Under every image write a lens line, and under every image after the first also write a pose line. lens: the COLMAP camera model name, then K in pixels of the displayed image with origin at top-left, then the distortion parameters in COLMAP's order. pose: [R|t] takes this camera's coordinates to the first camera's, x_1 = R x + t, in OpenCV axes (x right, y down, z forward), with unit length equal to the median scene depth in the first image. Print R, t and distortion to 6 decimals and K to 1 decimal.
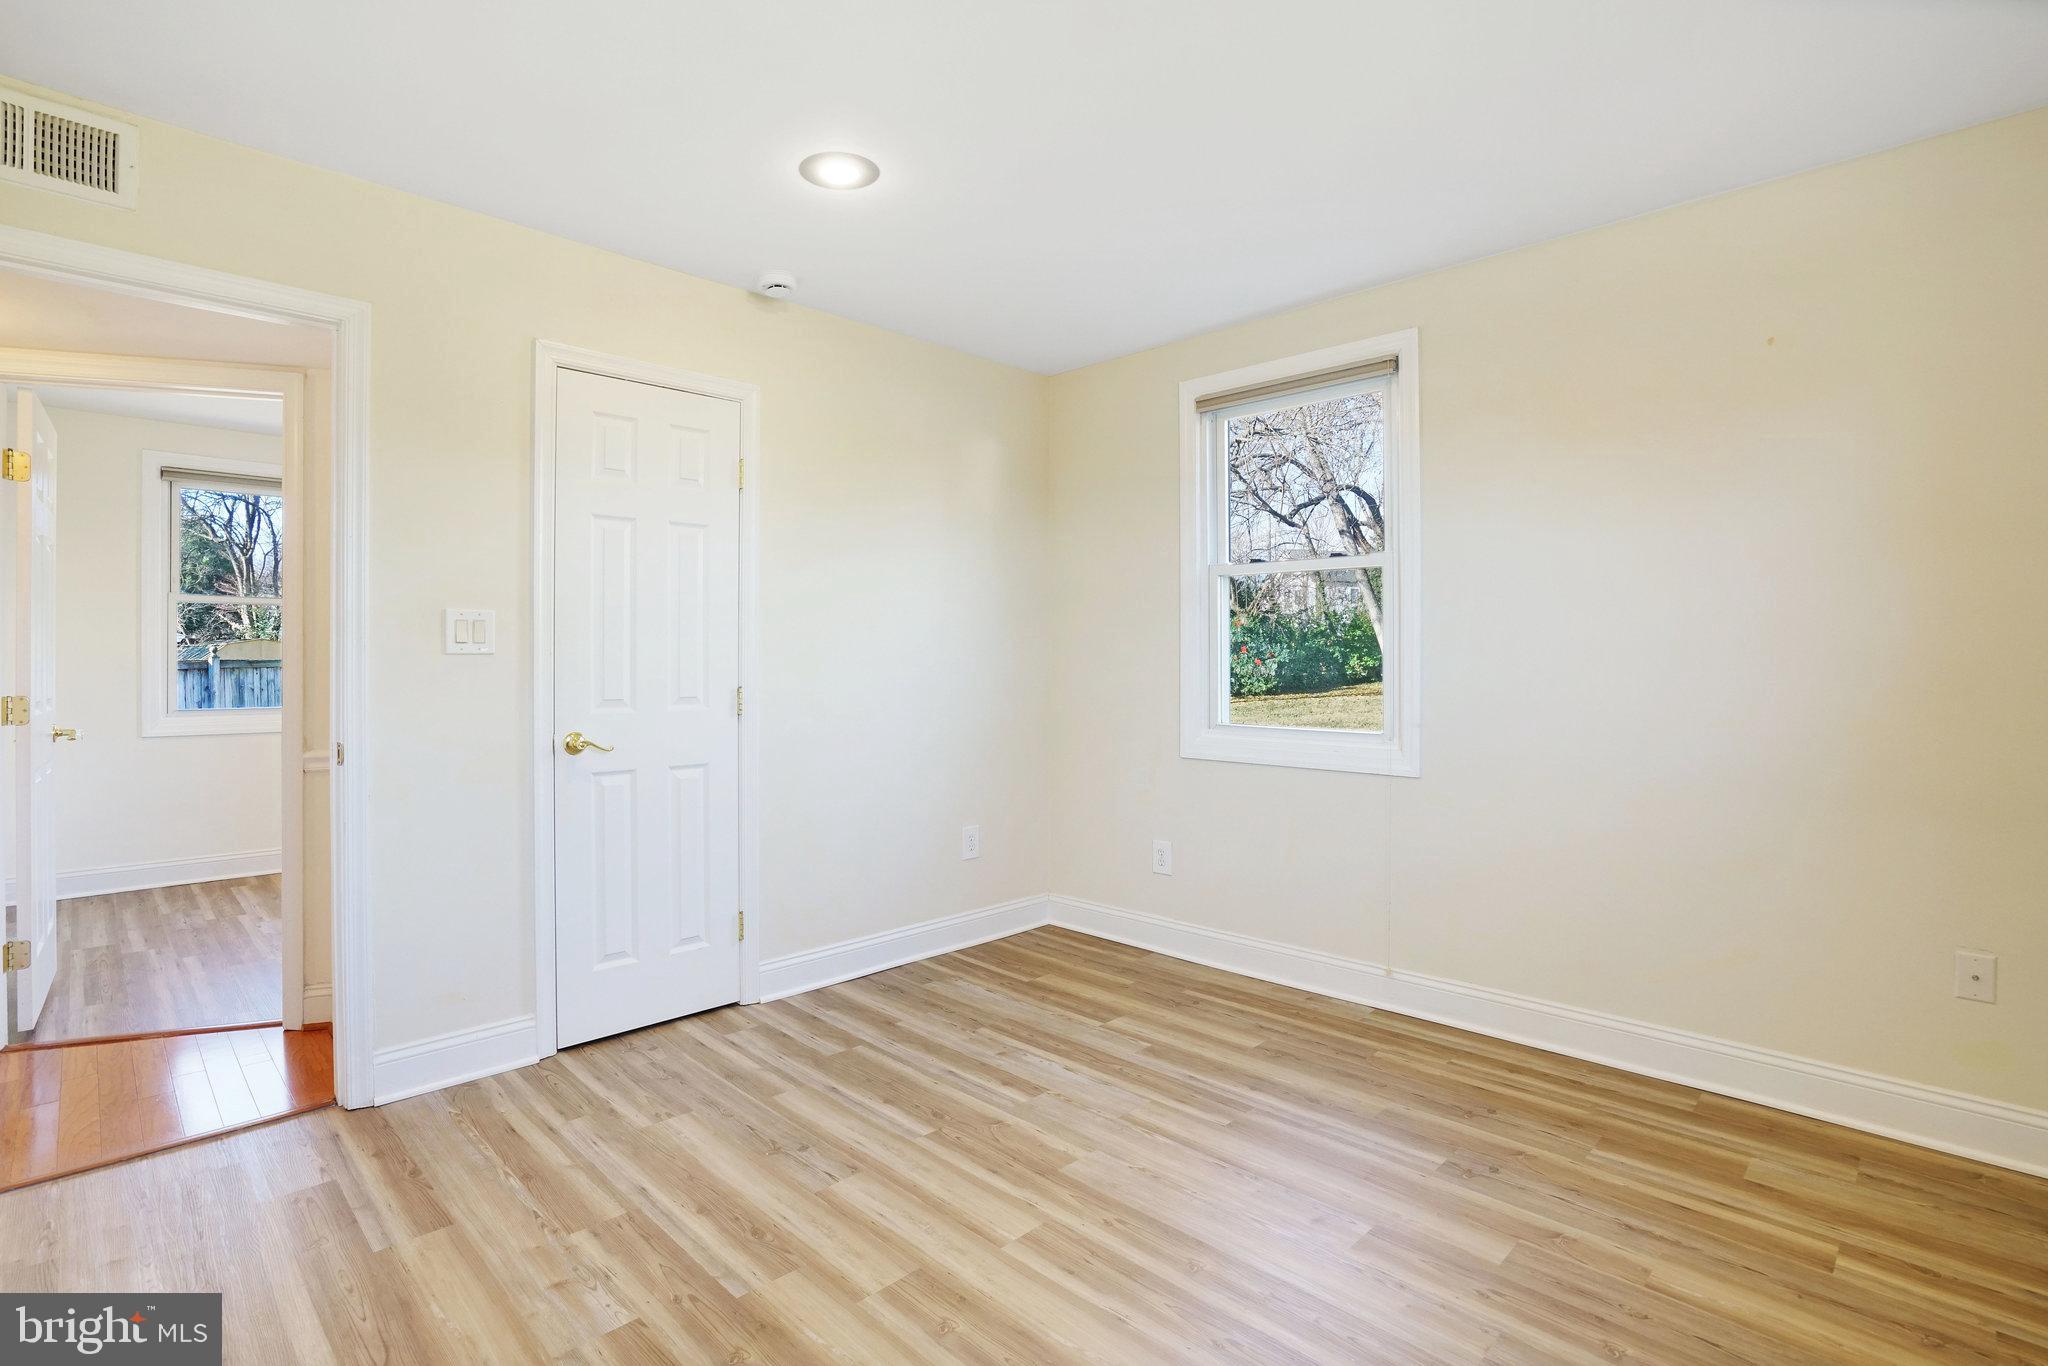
lens RADIAL K [[1017.1, 0, 1003.4], [0, 1017.1, 665.0], [0, 0, 1]] dist [-0.010780, 0.001864]
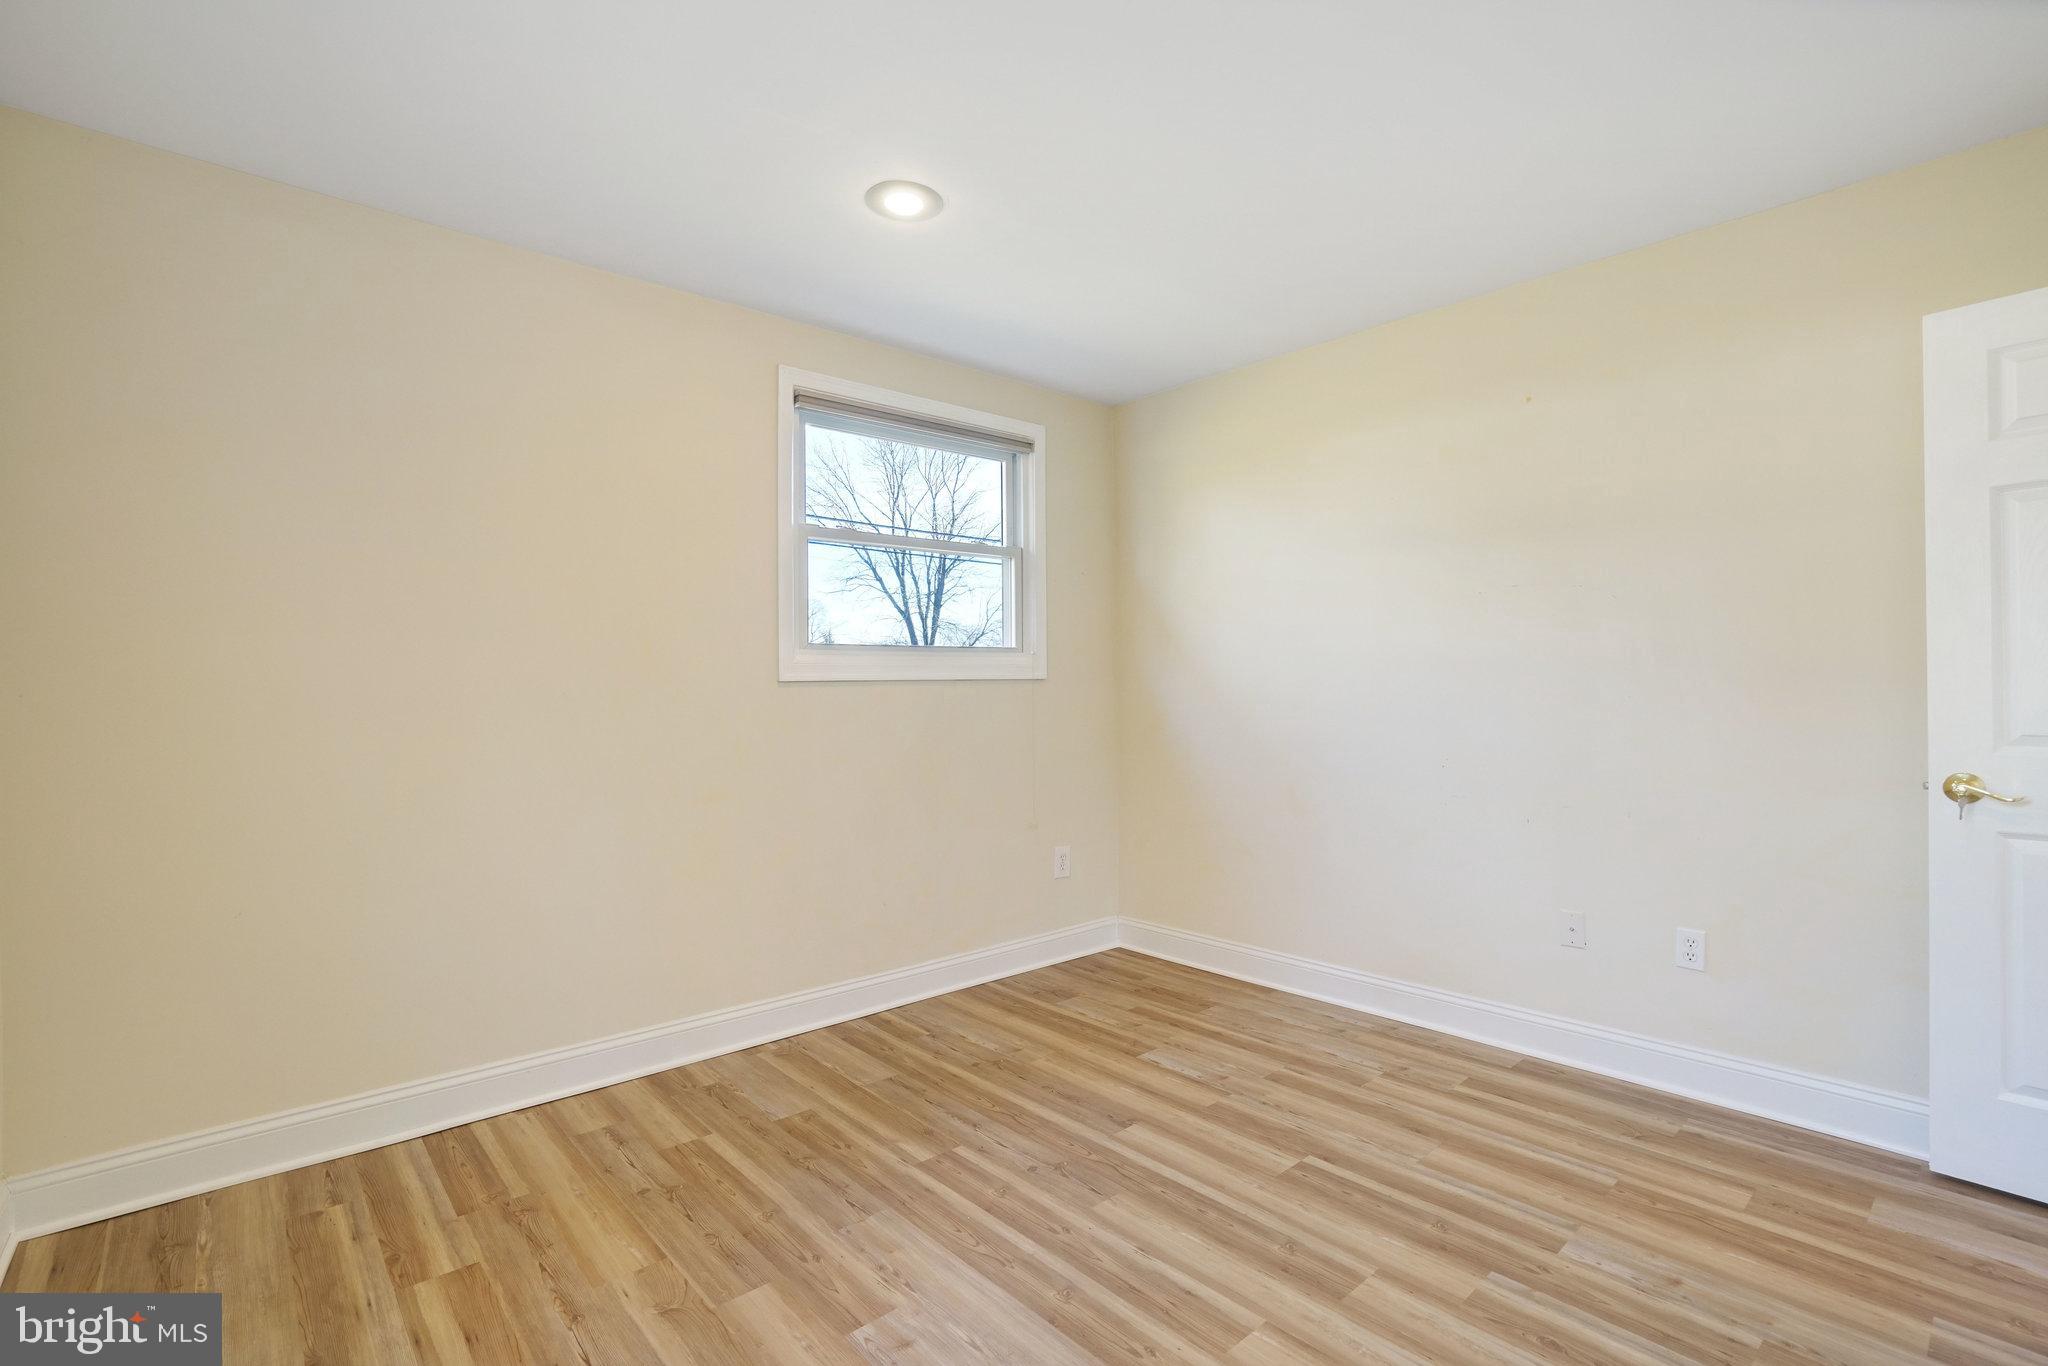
lens RADIAL K [[951.1, 0, 1041.7], [0, 951.1, 694.4], [0, 0, 1]] dist [-0.026520, 0.008847]
pose [[-0.999683, 0.005835, 0.024495, 0.141642], [0.005891, 0.999980, 0.002201, -0.002829], [-0.024482, 0.002345, -0.999698, 1.475461]]
